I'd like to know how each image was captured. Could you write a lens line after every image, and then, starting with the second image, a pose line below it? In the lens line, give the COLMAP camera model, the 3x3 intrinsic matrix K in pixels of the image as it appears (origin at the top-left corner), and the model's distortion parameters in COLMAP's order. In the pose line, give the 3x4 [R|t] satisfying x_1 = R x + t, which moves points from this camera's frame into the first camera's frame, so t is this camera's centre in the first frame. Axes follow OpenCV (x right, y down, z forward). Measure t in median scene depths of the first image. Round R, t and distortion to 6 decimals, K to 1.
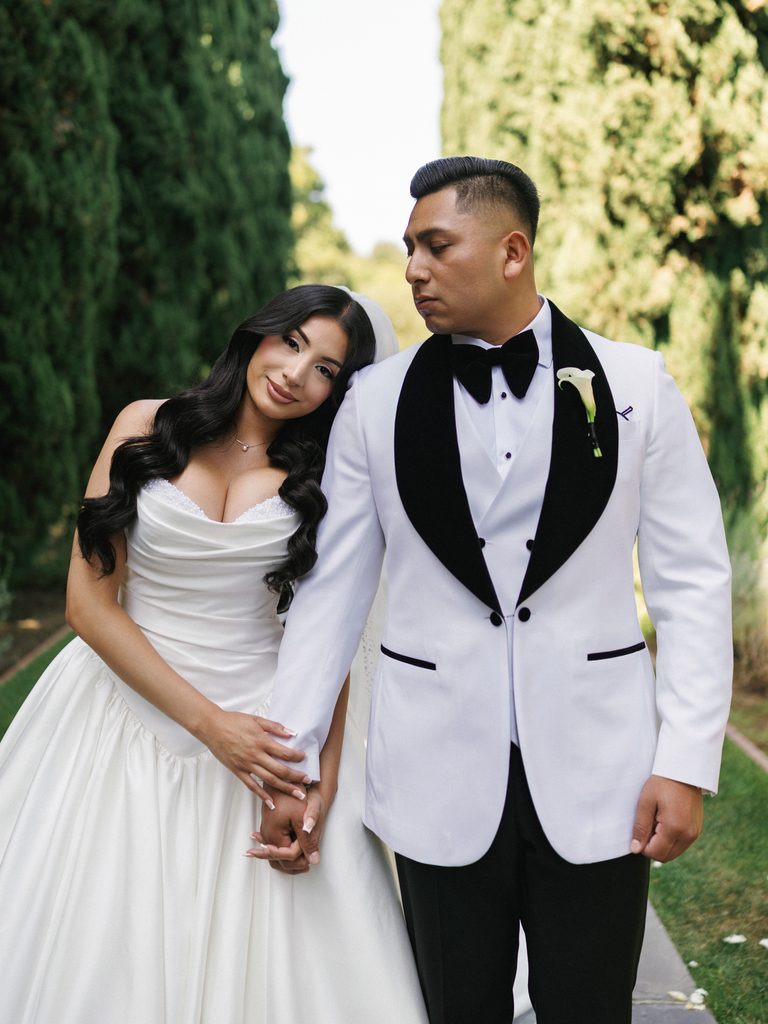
lens RADIAL K [[1334.8, 0, 384.0], [0, 1334.8, 512.0], [0, 0, 1]] dist [-0.082061, -0.027643]
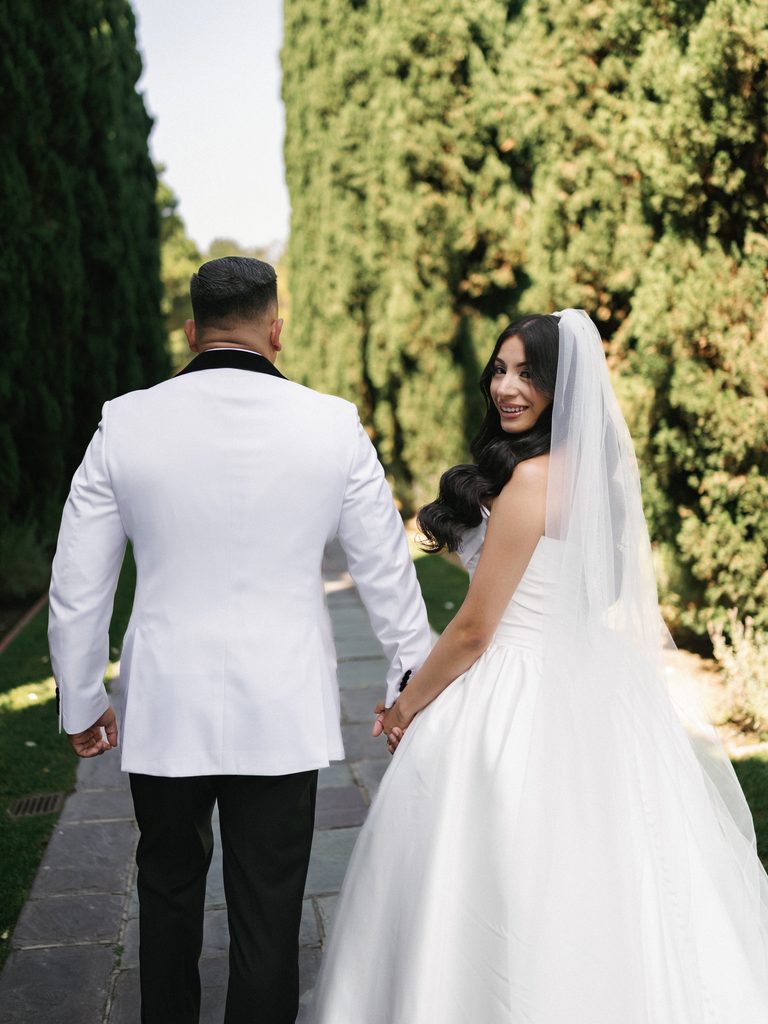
lens RADIAL K [[1334.8, 0, 384.0], [0, 1334.8, 512.0], [0, 0, 1]] dist [-0.082061, -0.027643]
pose [[0.992495, -0.044333, 0.113962, -0.059191], [0.043646, 0.999011, 0.008516, 0.029702], [-0.114227, -0.003478, 0.993449, -0.513040]]
